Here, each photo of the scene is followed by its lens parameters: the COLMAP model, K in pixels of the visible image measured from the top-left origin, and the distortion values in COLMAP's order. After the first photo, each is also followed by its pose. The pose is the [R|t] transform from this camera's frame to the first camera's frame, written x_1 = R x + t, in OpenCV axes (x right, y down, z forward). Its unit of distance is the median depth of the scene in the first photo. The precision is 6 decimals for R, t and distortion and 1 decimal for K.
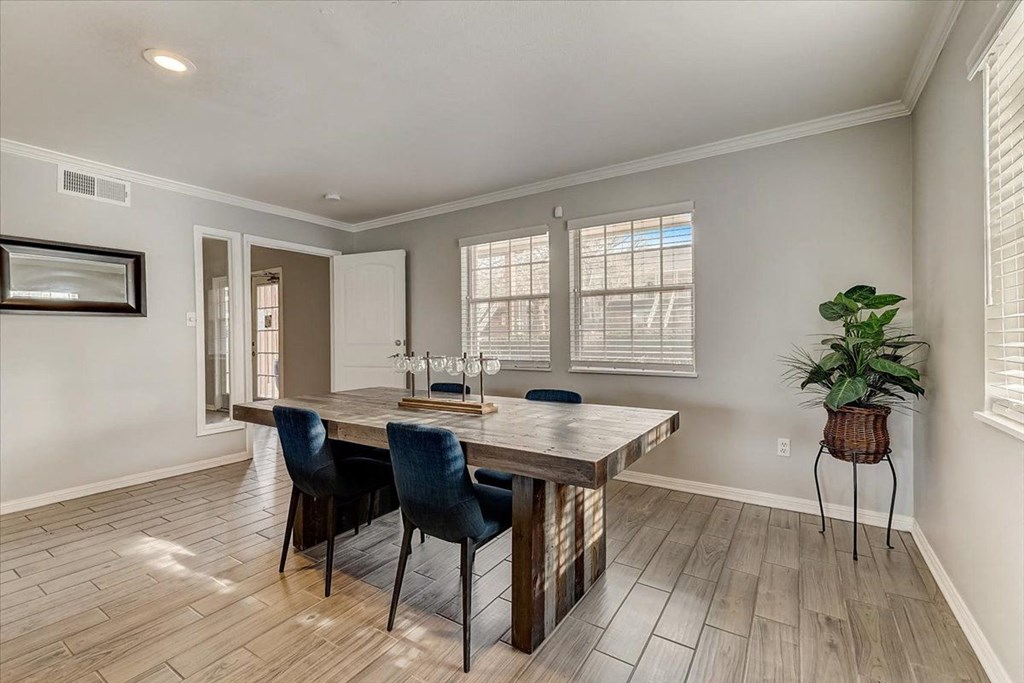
lens RADIAL K [[440.8, 0, 512.3], [0, 440.8, 338.5], [0, 0, 1]] dist [0.008497, -0.001501]
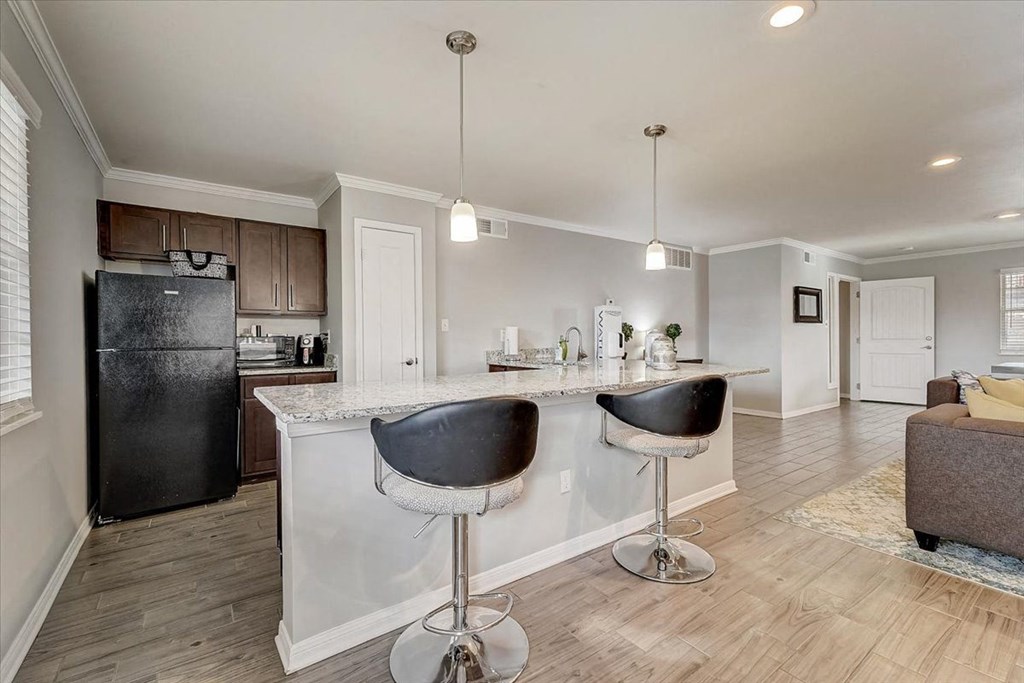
lens RADIAL K [[440.8, 0, 515.9], [0, 440.8, 339.1], [0, 0, 1]] dist [0.008497, -0.001501]
pose [[0.934867, 0.006156, -0.354944, -2.002220], [-0.005177, 0.999980, 0.003708, 0.027989], [0.354959, -0.001629, 0.934880, -1.780373]]
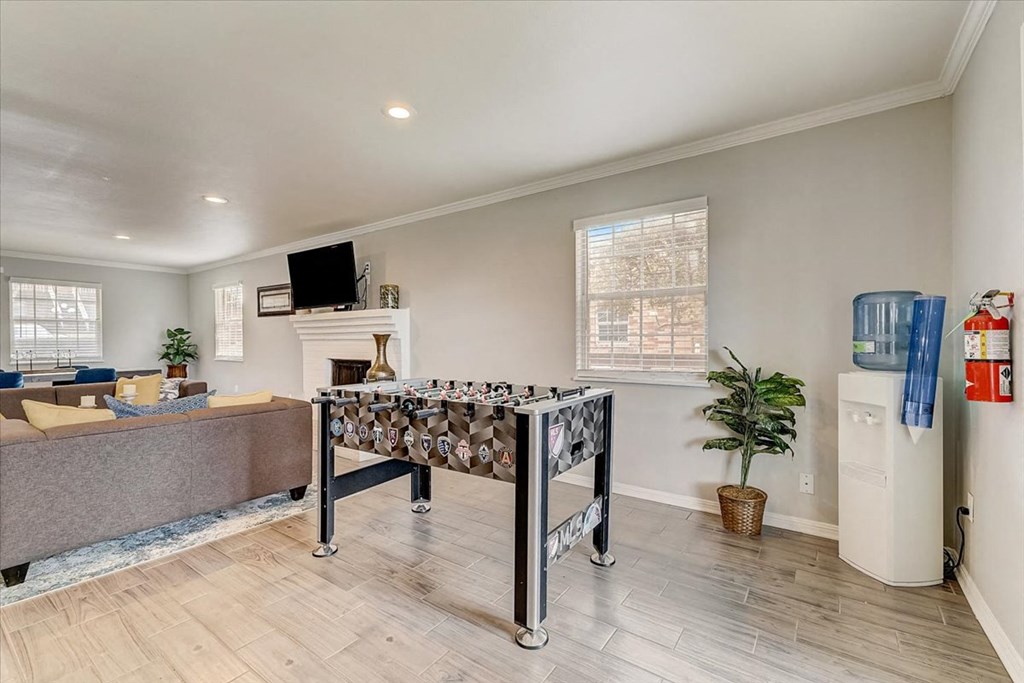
lens RADIAL K [[440.8, 0, 513.0], [0, 440.8, 340.2], [0, 0, 1]] dist [0.008497, -0.001501]
pose [[0.037403, 0.008101, 0.999267, -2.341319], [0.012066, 0.999891, -0.008558, 0.028798], [-0.999227, 0.012377, 0.037301, -1.565117]]
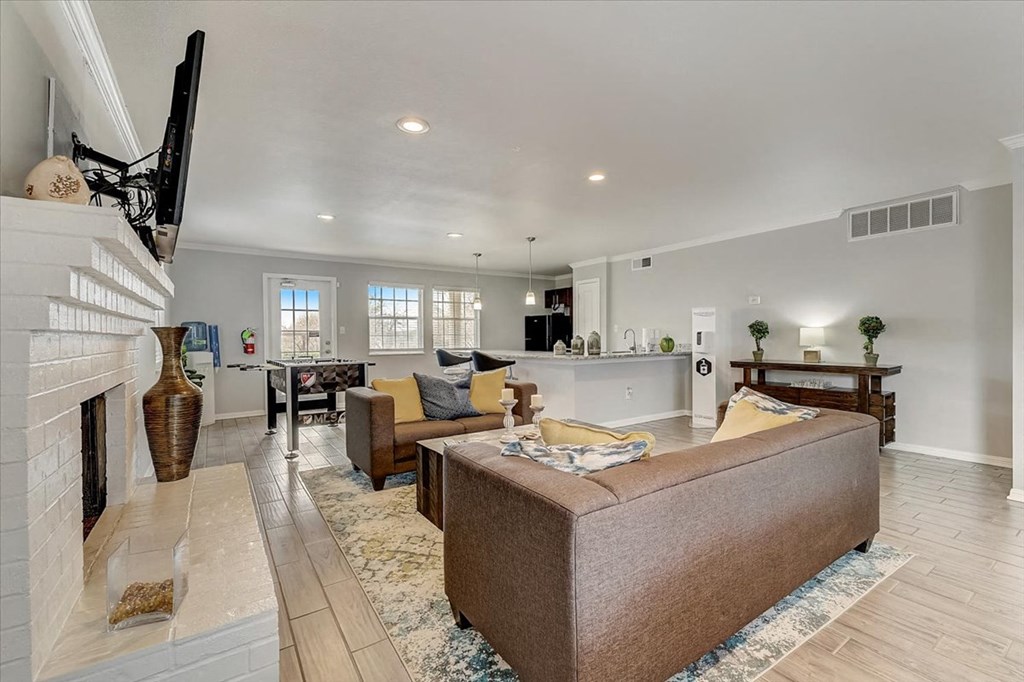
lens RADIAL K [[440.8, 0, 515.2], [0, 440.8, 337.0], [0, 0, 1]] dist [0.008497, -0.001501]
pose [[-0.379707, 0.016016, -0.924968, 0.202086], [0.007116, 0.999871, 0.014392, -0.007878], [0.925079, -0.001117, -0.379772, 0.259329]]
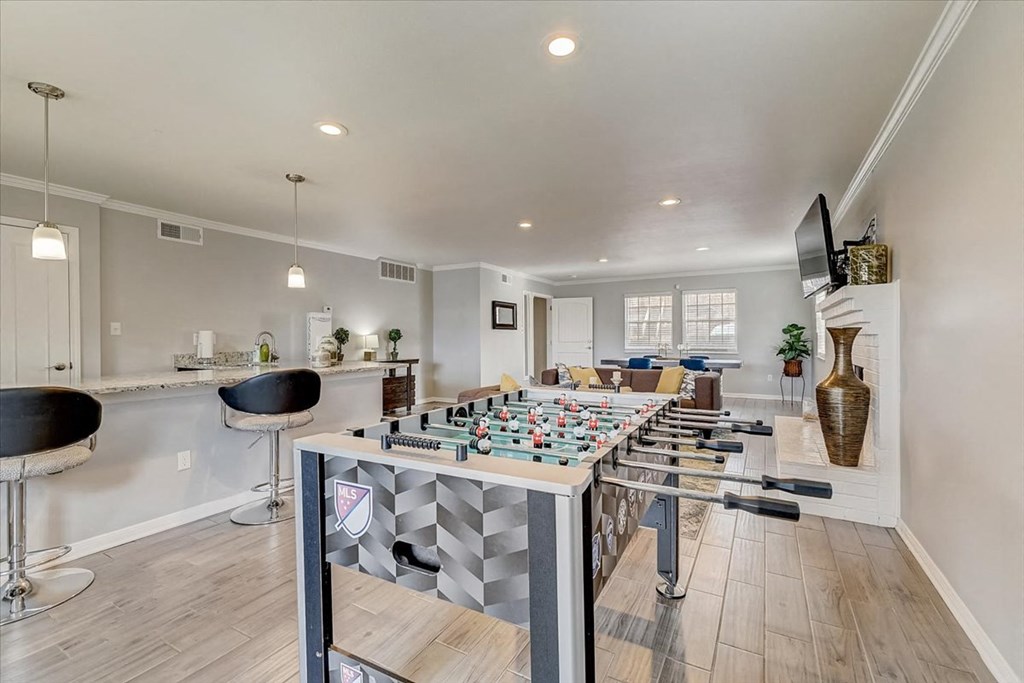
lens RADIAL K [[440.8, 0, 513.7], [0, 440.8, 338.4], [0, 0, 1]] dist [0.008497, -0.001501]
pose [[0.997804, 0.005379, 0.066016, -1.457829], [-0.004954, 0.999966, -0.006596, 0.021879], [-0.066049, 0.006255, 0.997797, -2.067977]]
